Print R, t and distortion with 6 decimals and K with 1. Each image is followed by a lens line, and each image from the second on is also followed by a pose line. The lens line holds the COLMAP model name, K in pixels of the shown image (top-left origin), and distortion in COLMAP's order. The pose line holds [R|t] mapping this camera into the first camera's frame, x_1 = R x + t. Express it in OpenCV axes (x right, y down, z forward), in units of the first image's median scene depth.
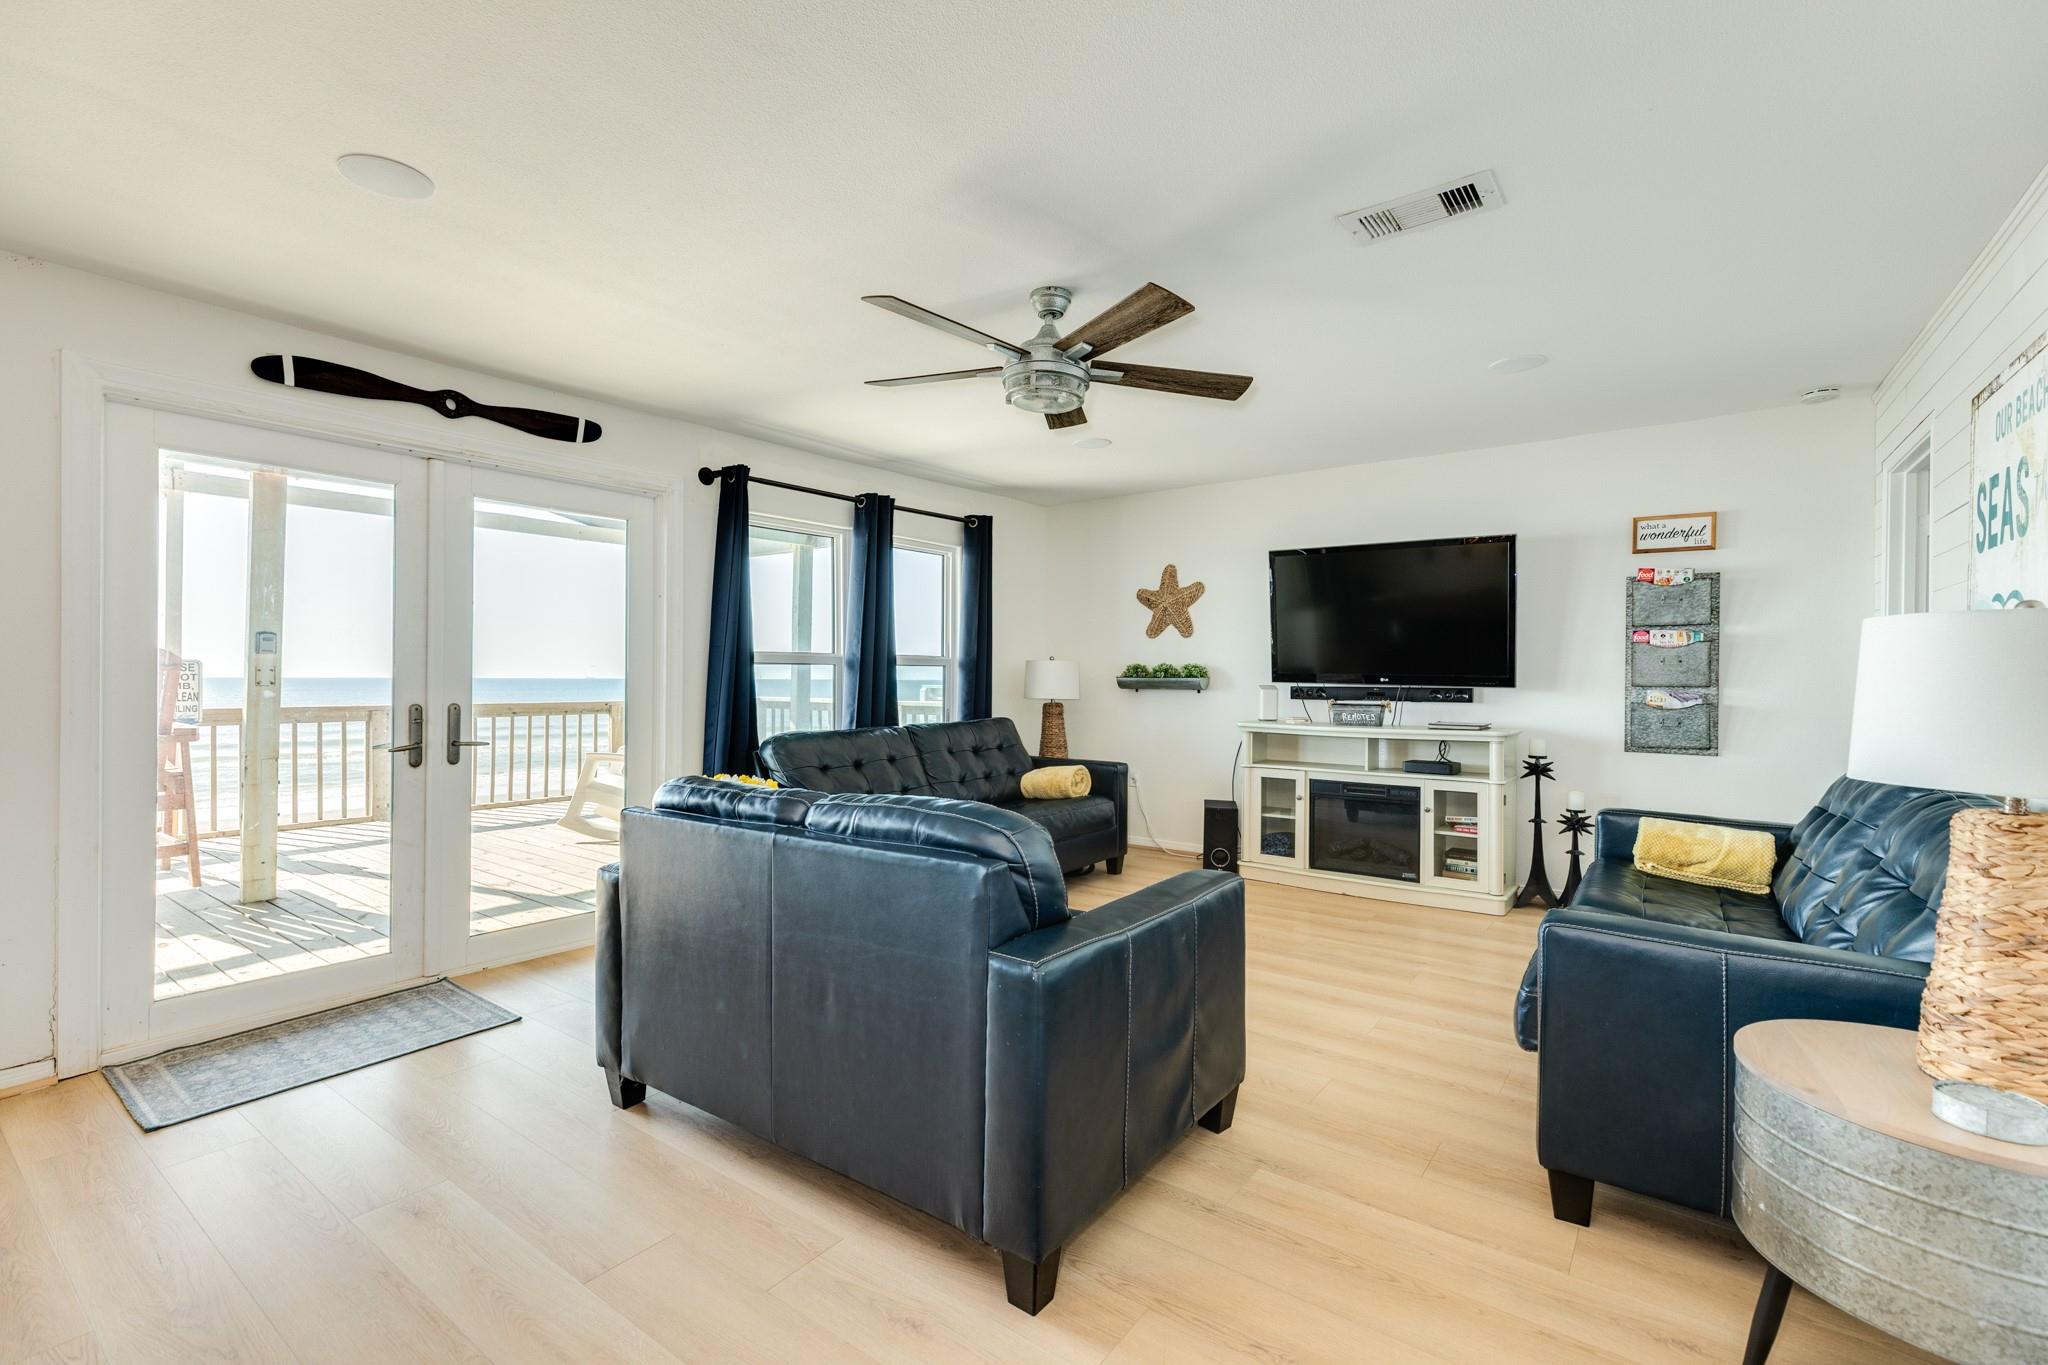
lens RADIAL K [[910.3, 0, 1019.3], [0, 910.3, 680.8], [0, 0, 1]] dist [0.001236, 0.001291]
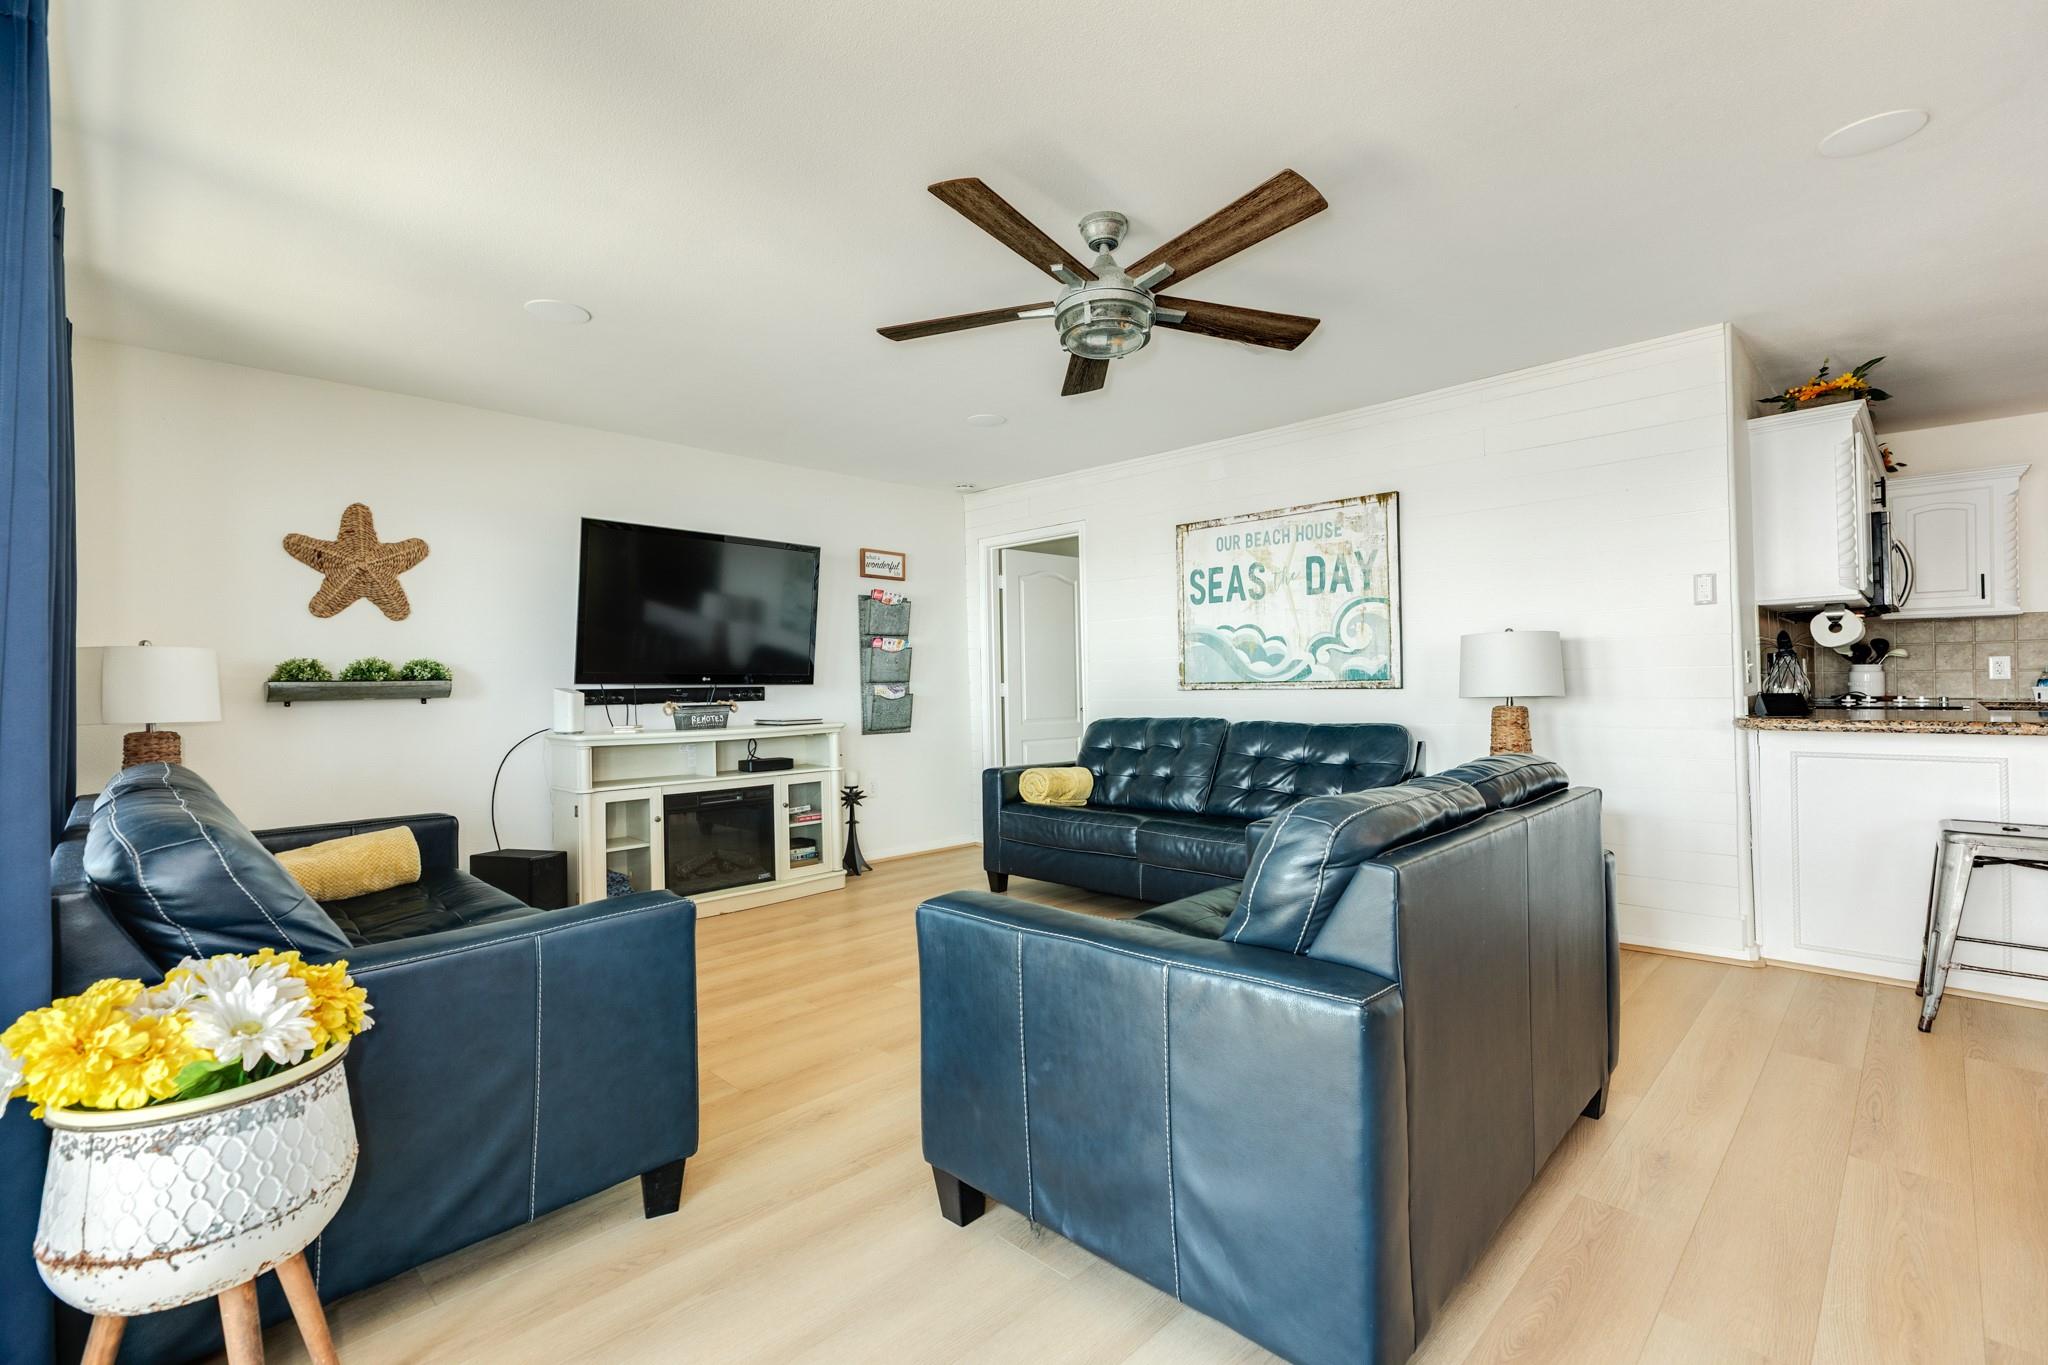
lens RADIAL K [[910.3, 0, 1020.7], [0, 910.3, 681.7], [0, 0, 1]] dist [0.001236, 0.001291]
pose [[0.145691, -0.000826, 0.989330, -0.493595], [0.024684, 0.999691, -0.002801, 0.012496], [-0.989022, 0.024829, 0.145666, 0.557789]]
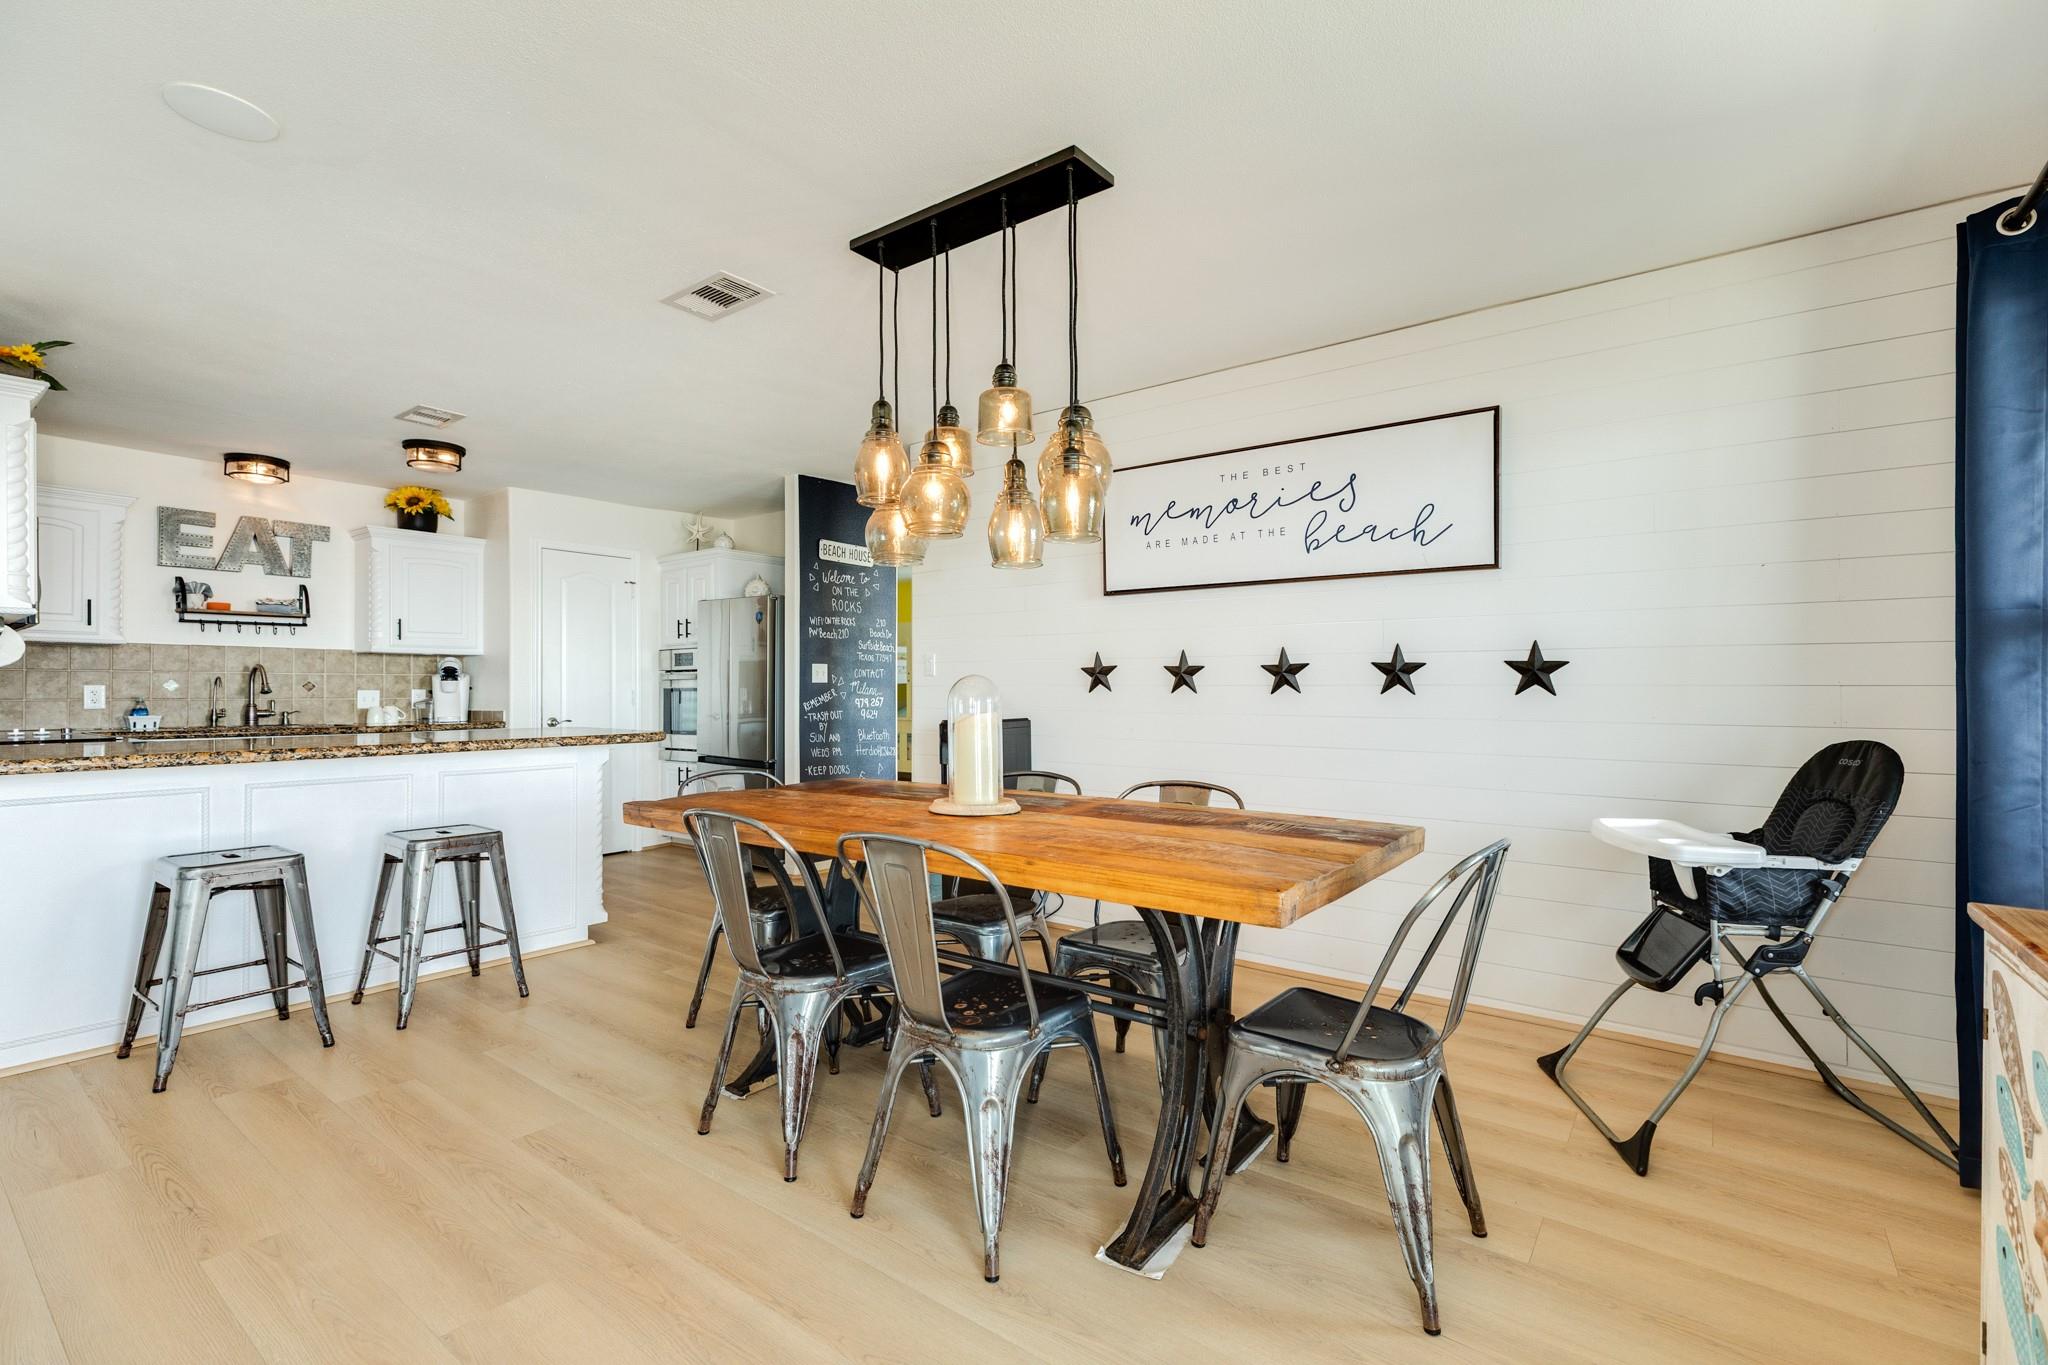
lens RADIAL K [[910.3, 0, 1009.1], [0, 910.3, 682.7], [0, 0, 1]] dist [0.001236, 0.001291]
pose [[-0.999945, 0.001587, 0.010326, -0.344182], [0.001542, 0.999989, -0.004358, 0.011196], [-0.010333, -0.004342, -0.999937, 0.607655]]
